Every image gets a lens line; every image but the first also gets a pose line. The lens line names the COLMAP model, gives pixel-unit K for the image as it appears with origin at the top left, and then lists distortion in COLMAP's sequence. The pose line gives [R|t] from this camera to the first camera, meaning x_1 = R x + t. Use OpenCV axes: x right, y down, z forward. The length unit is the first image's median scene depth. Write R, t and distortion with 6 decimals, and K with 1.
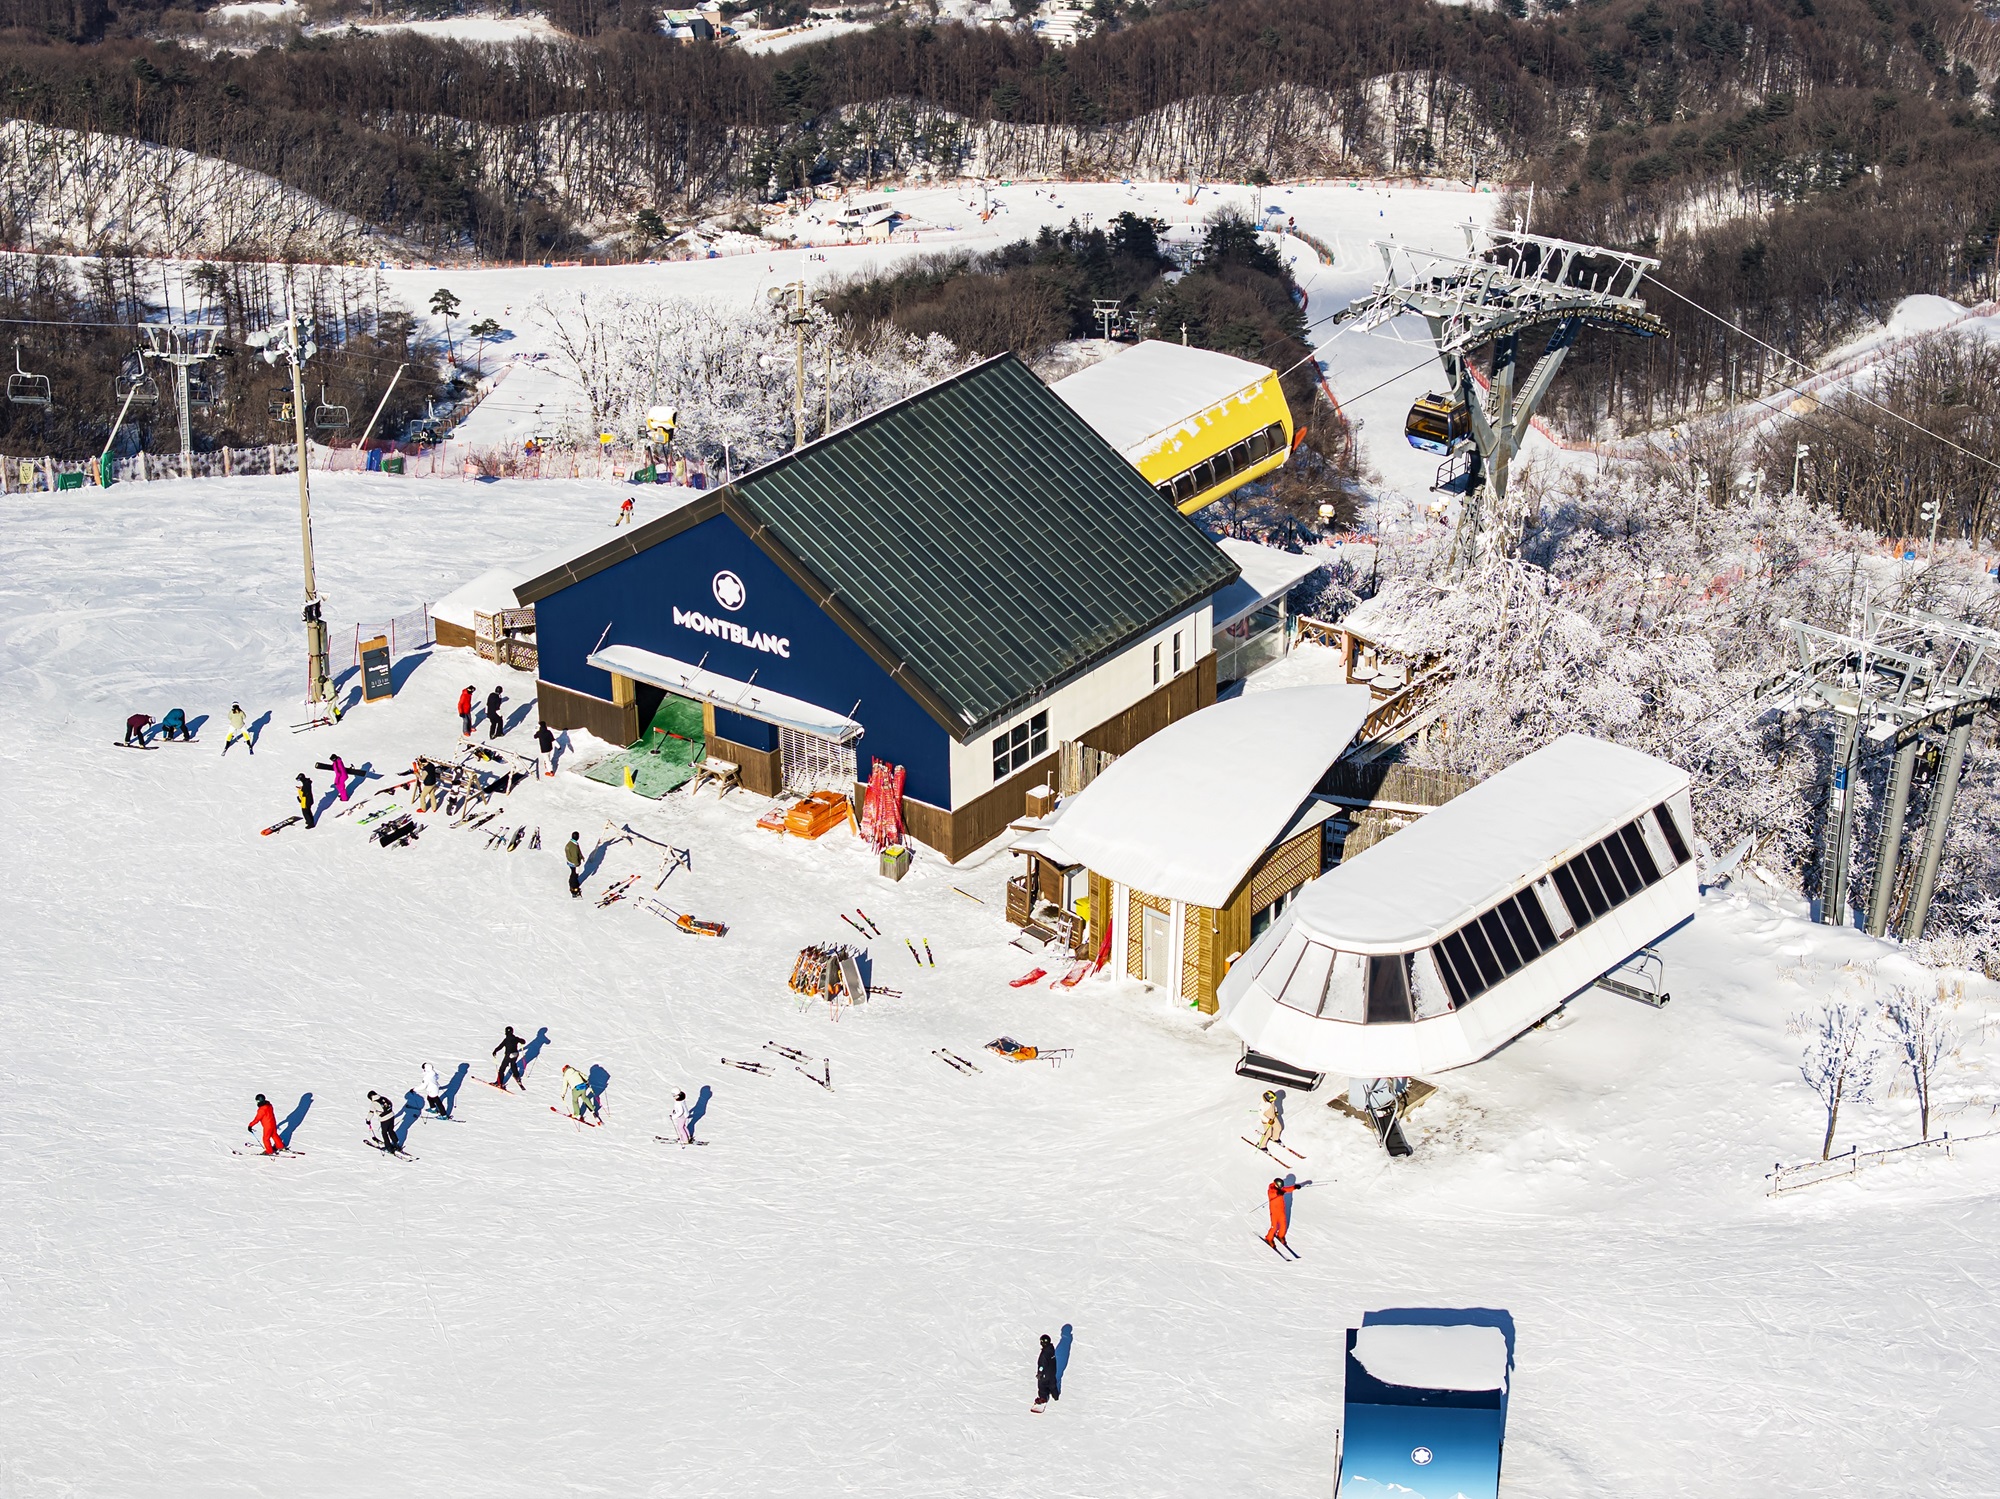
lens RADIAL K [[4084.9, 0, 1000.0], [0, 4084.9, 749.5], [0, 0, 1]] dist [-0.053802, 0.072963]
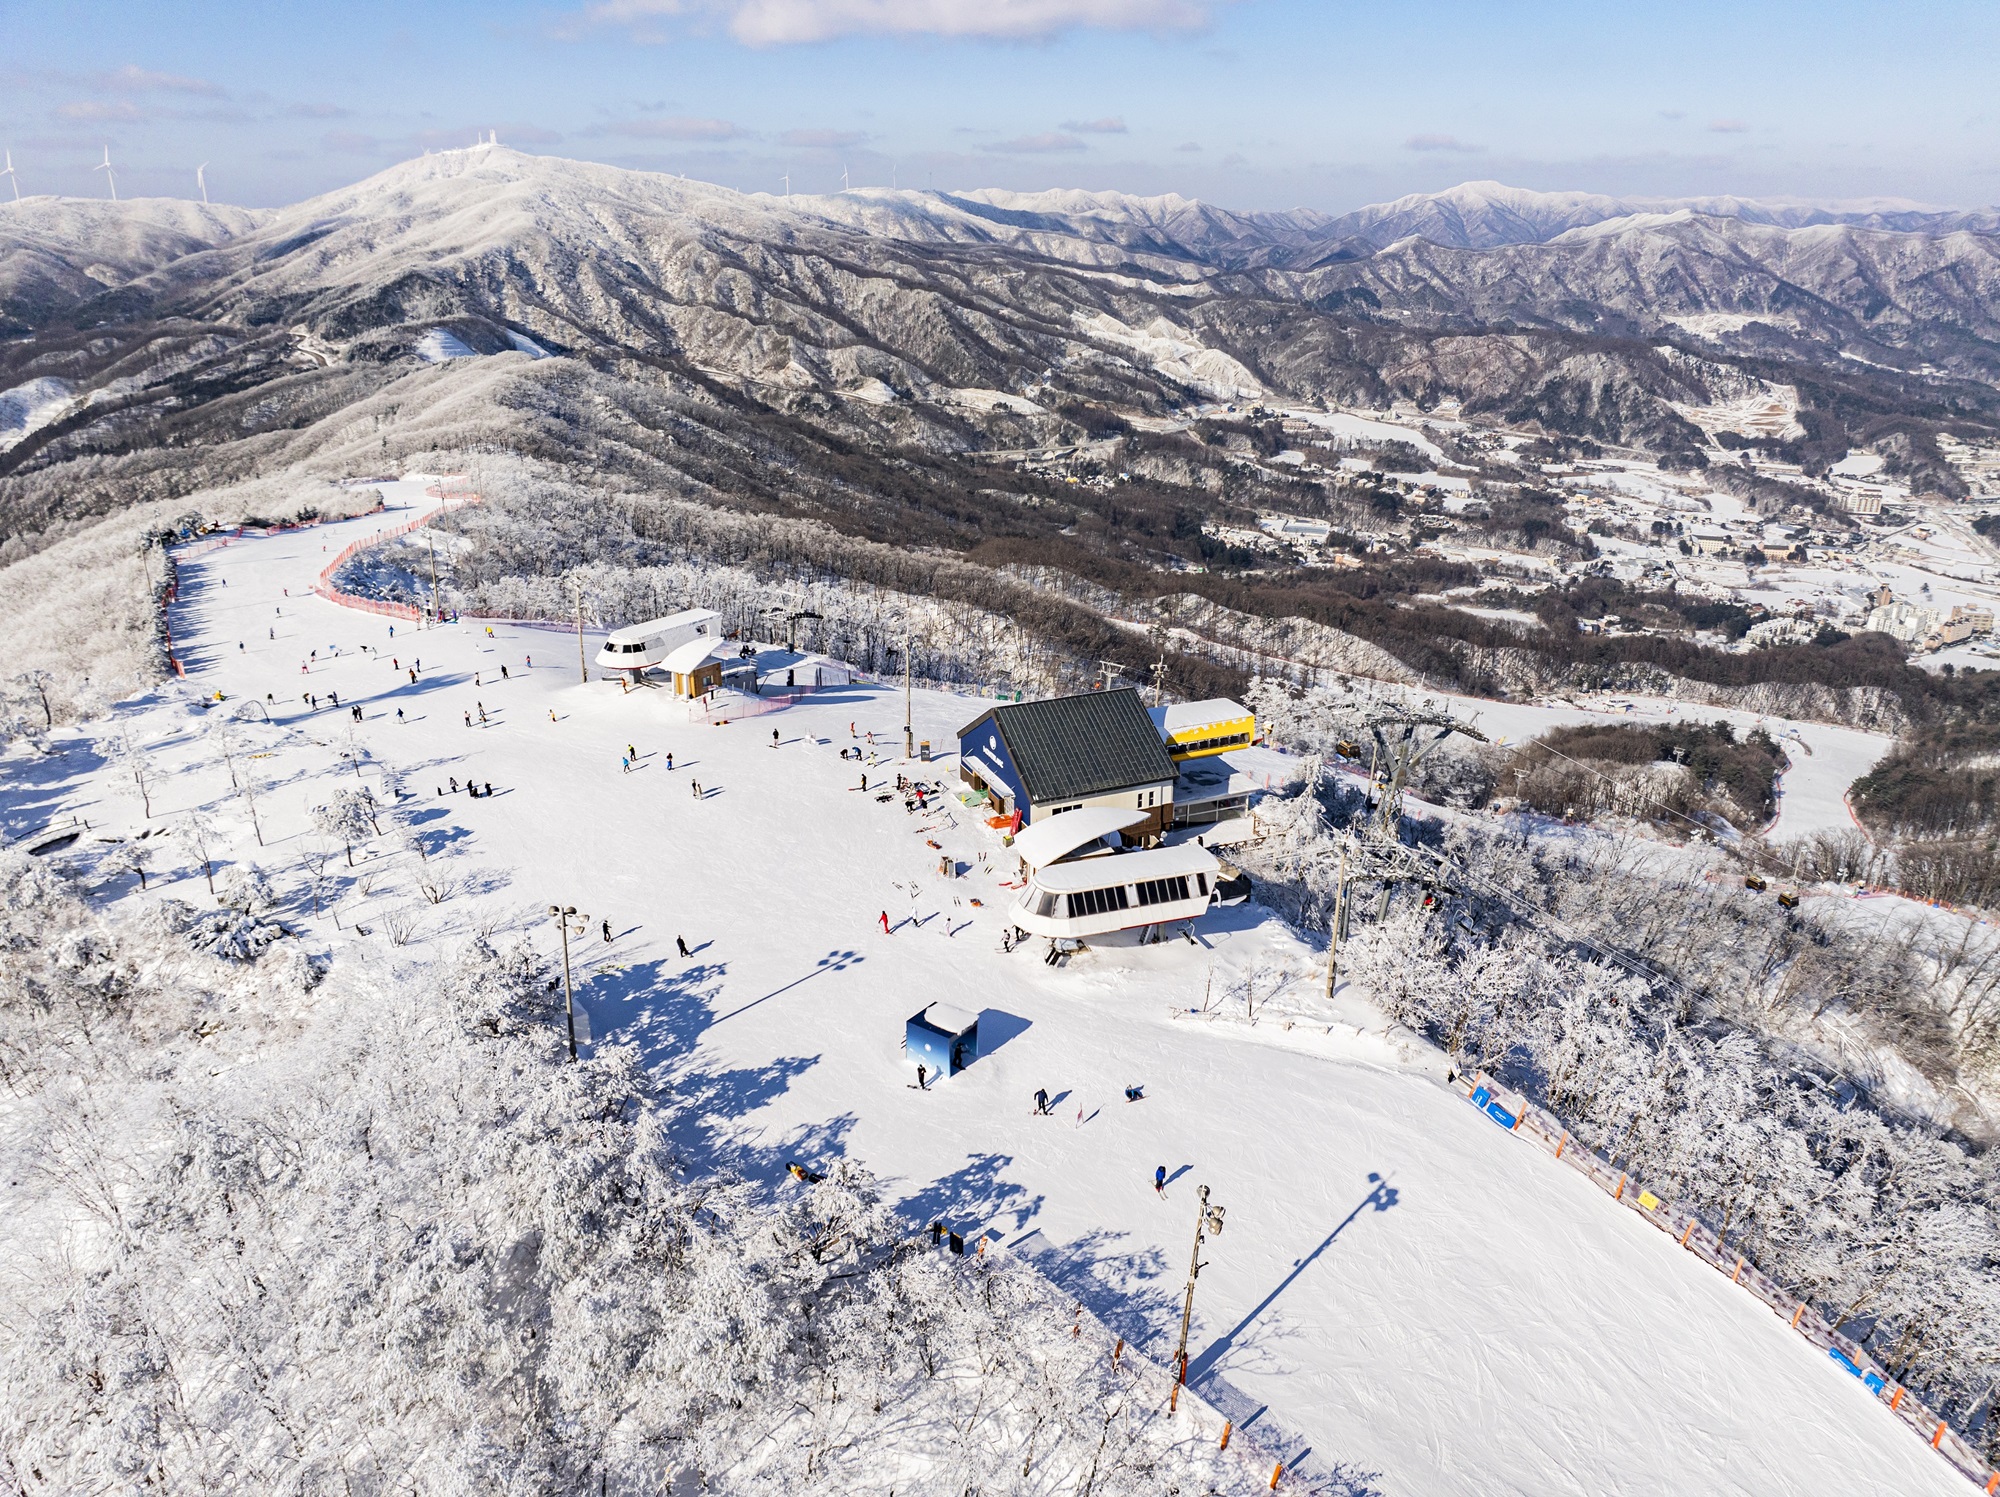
lens RADIAL K [[1427.4, 0, 1000.0], [0, 1427.4, 748.5], [0, 0, 1]] dist [-0.017519, -0.010960]
pose [[0.865897, 0.190691, -0.462450, 0.411712], [-0.221305, 0.975127, -0.012280, -0.022318], [0.448606, 0.112976, 0.886560, 0.075721]]
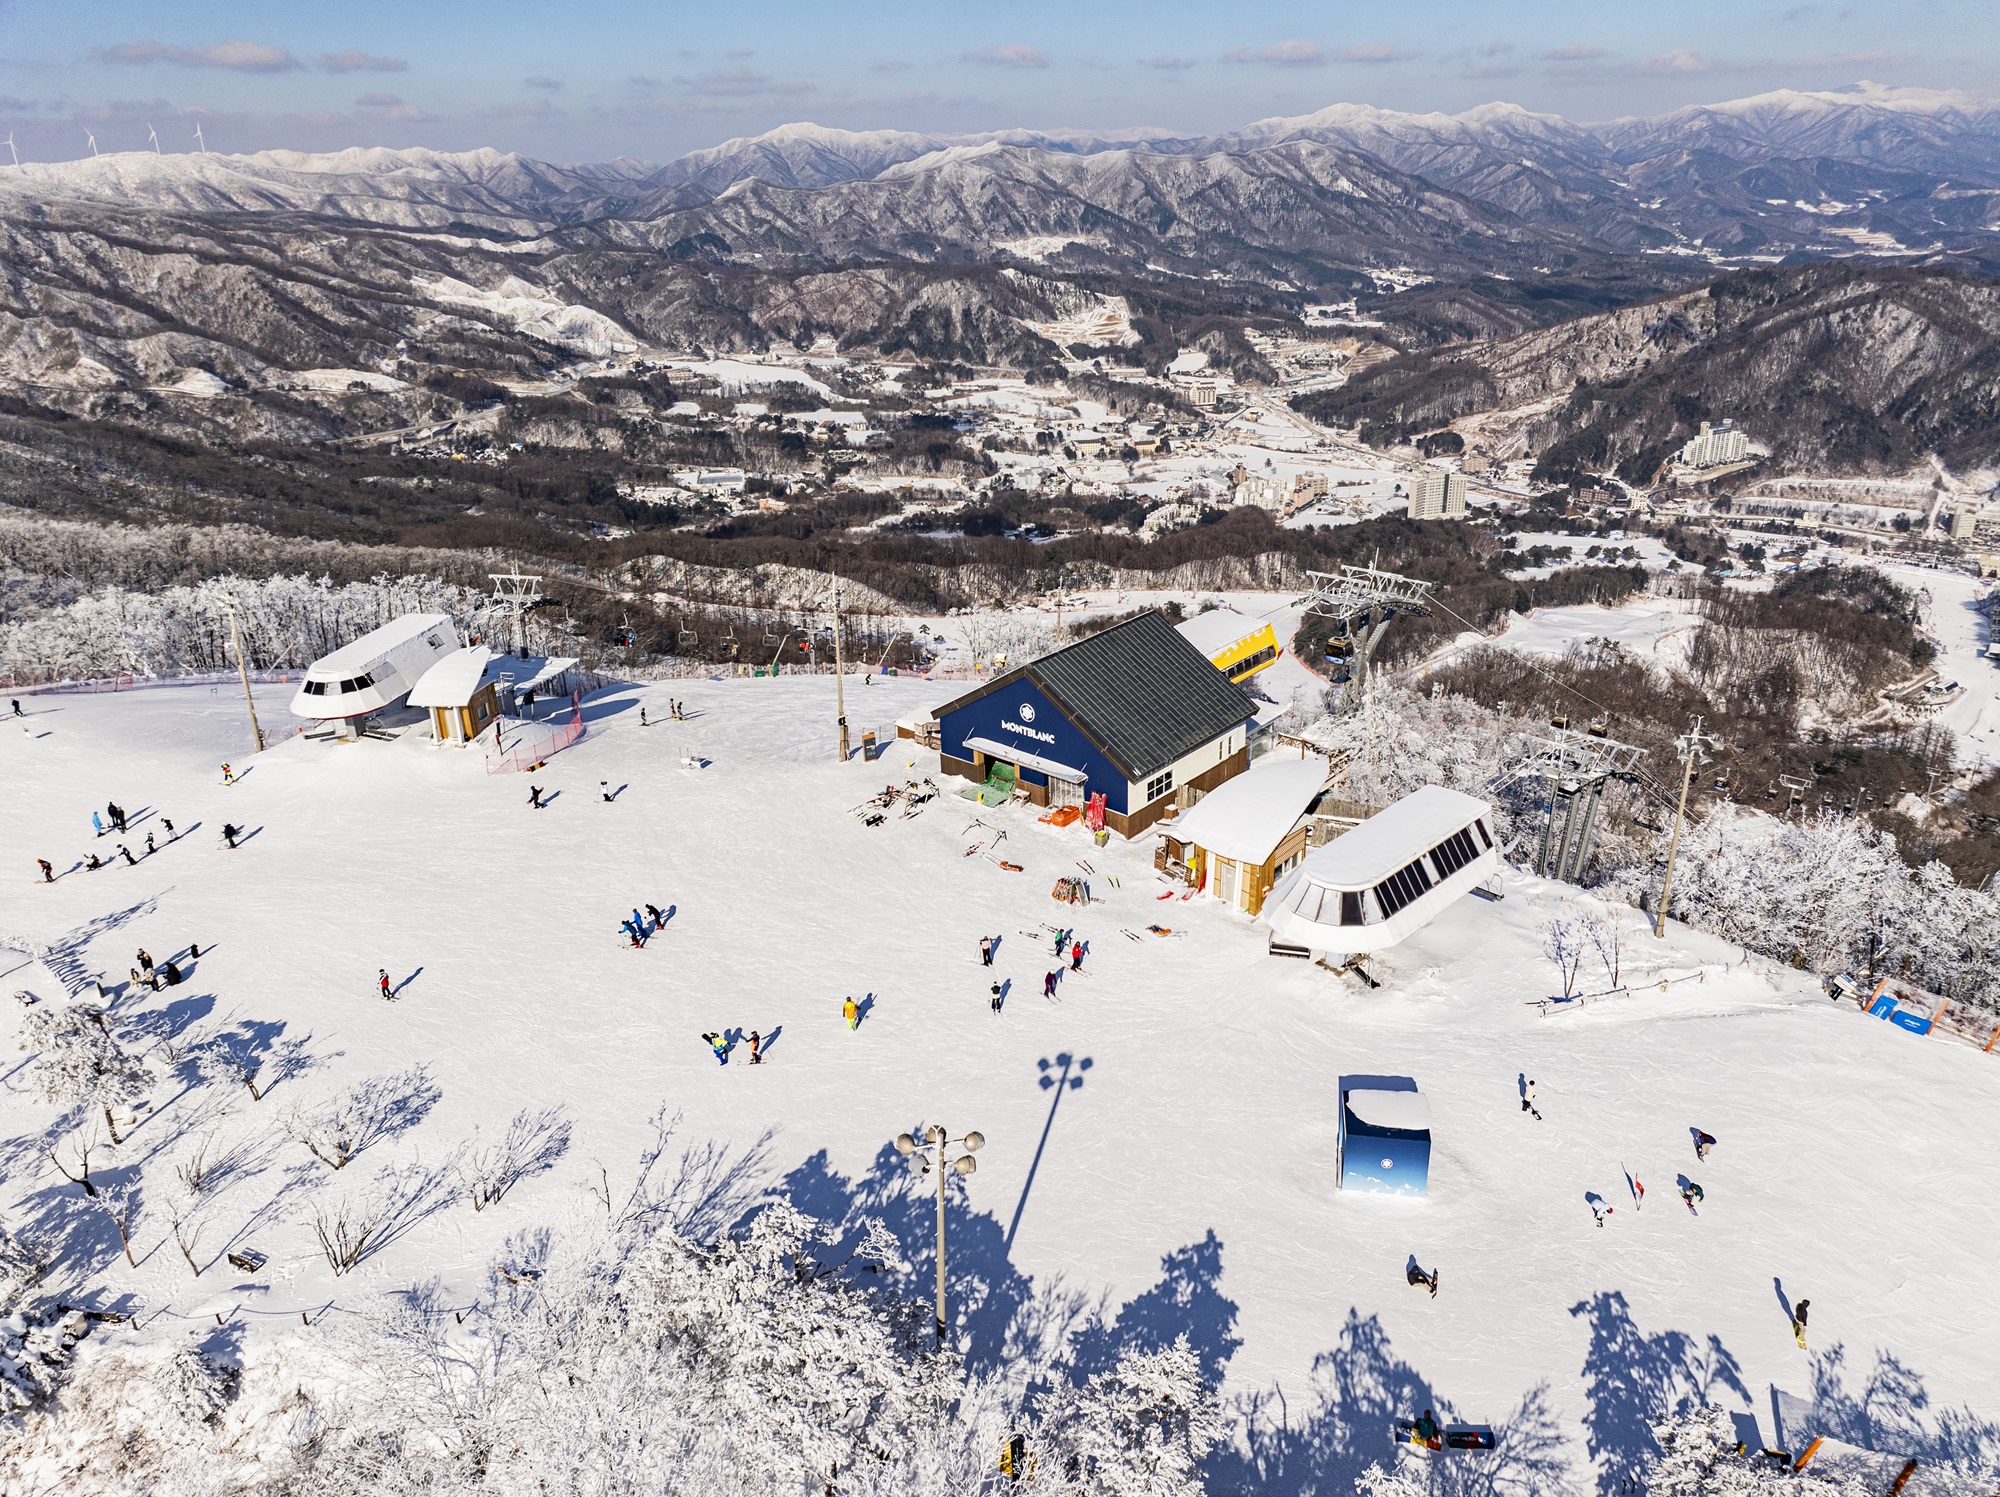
lens RADIAL K [[1427.4, 0, 1000.0], [0, 1427.4, 748.5], [0, 0, 1]] dist [-0.017519, -0.010960]
pose [[0.996413, 0.017581, -0.082778, -0.016837], [-0.020201, 0.999318, -0.030920, 0.004135], [0.082178, 0.032481, 0.996088, 0.231710]]
